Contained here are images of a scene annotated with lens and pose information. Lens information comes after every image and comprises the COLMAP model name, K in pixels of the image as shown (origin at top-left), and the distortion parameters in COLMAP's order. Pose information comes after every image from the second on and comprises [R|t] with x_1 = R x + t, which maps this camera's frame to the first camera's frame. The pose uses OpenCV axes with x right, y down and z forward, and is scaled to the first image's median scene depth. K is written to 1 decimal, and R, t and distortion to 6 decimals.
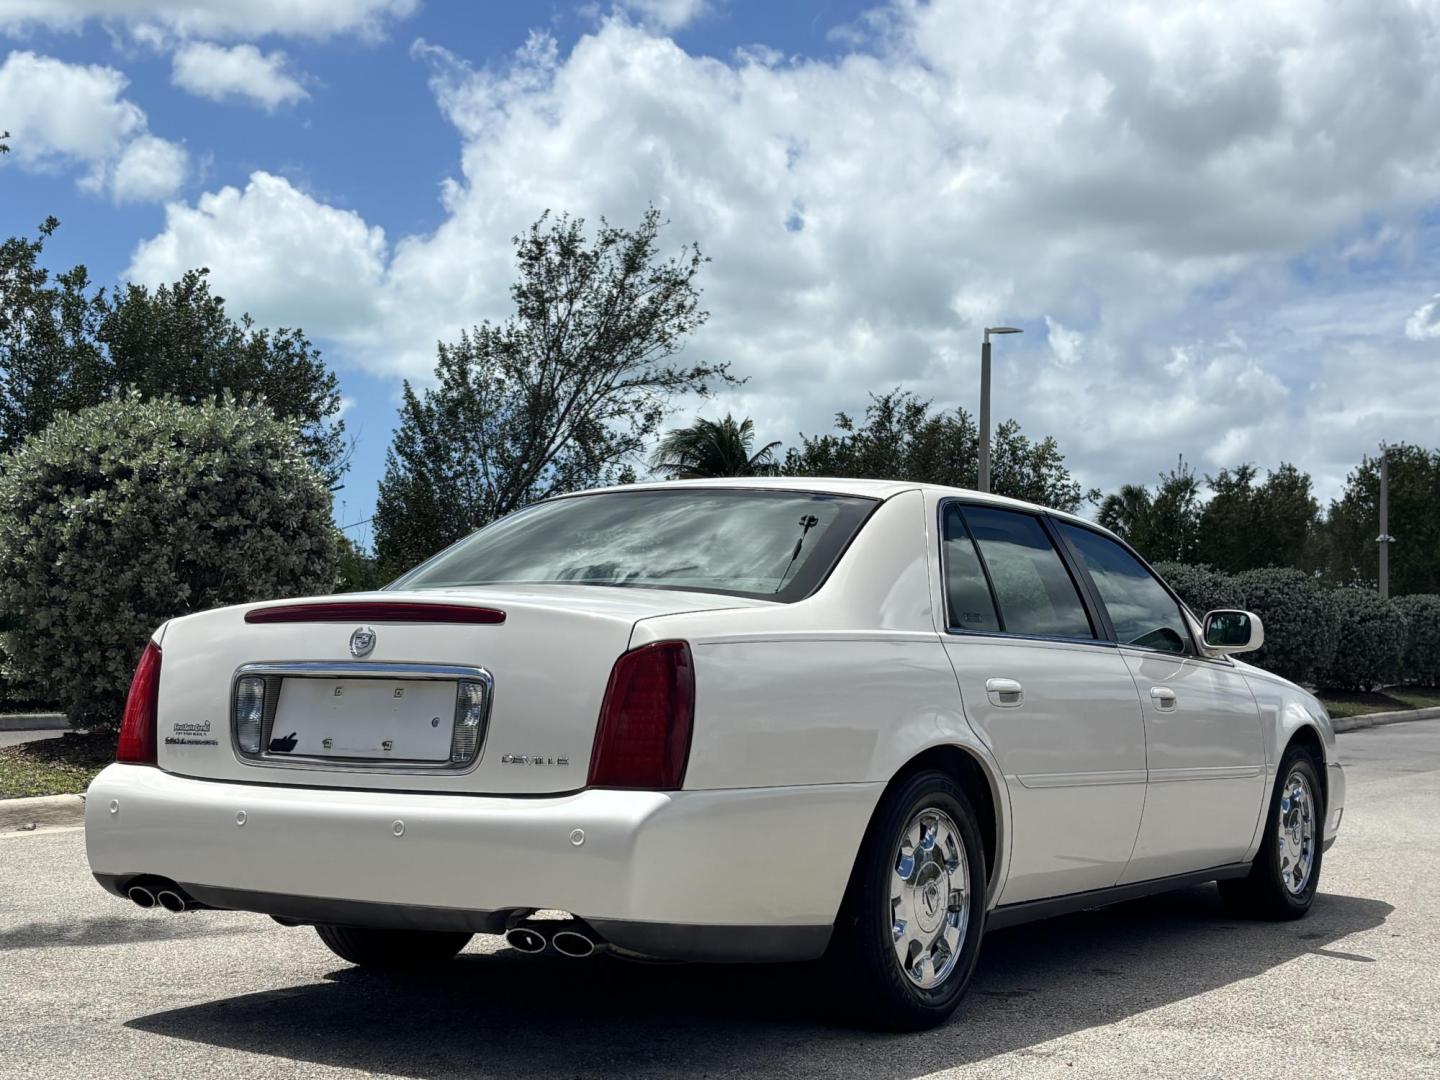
lens RADIAL K [[1953.6, 0, 721.0], [0, 1953.6, 607.9], [0, 0, 1]] dist [0.277754, -0.939028]
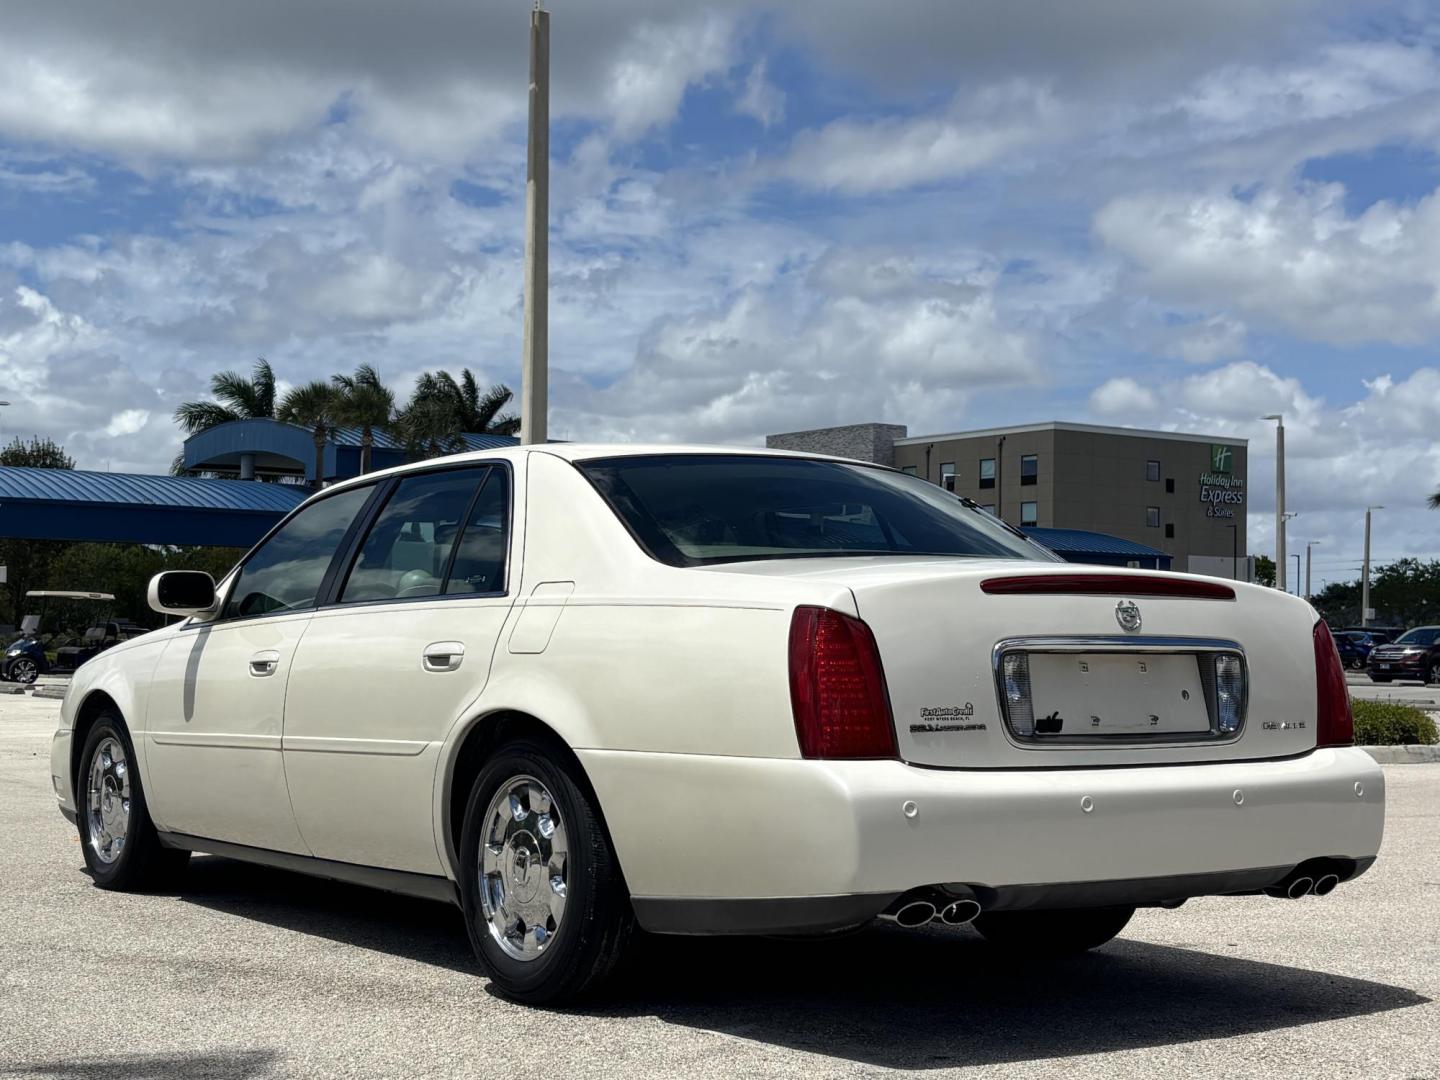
lens RADIAL K [[1953.6, 0, 721.0], [0, 1953.6, 607.9], [0, 0, 1]] dist [0.277754, -0.939028]
pose [[0.407395, 0.007610, 0.913221, -1.128561], [-0.024534, 0.999696, 0.002615, 0.015514], [-0.912923, -0.023470, 0.407457, 0.763895]]
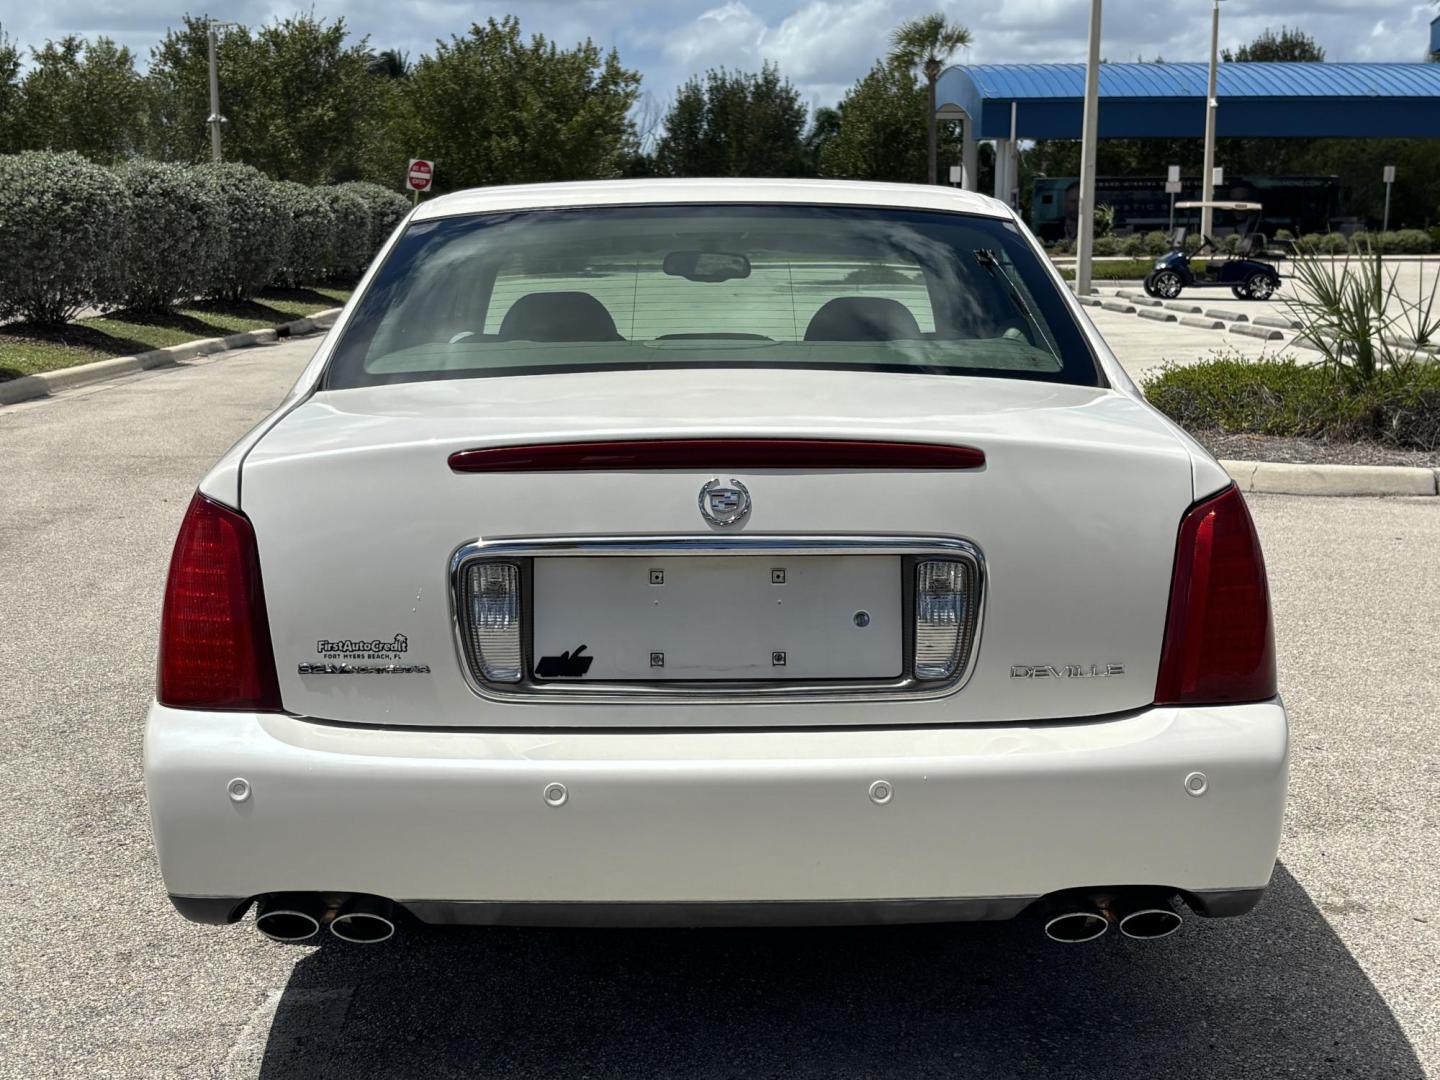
lens RADIAL K [[1953.6, 0, 721.0], [0, 1953.6, 607.9], [0, 0, 1]] dist [0.277754, -0.939028]
pose [[0.843338, -0.111884, 0.525607, -0.505022], [0.001472, 0.978563, 0.205941, -0.077379], [-0.537381, -0.172904, 0.825424, 0.459454]]
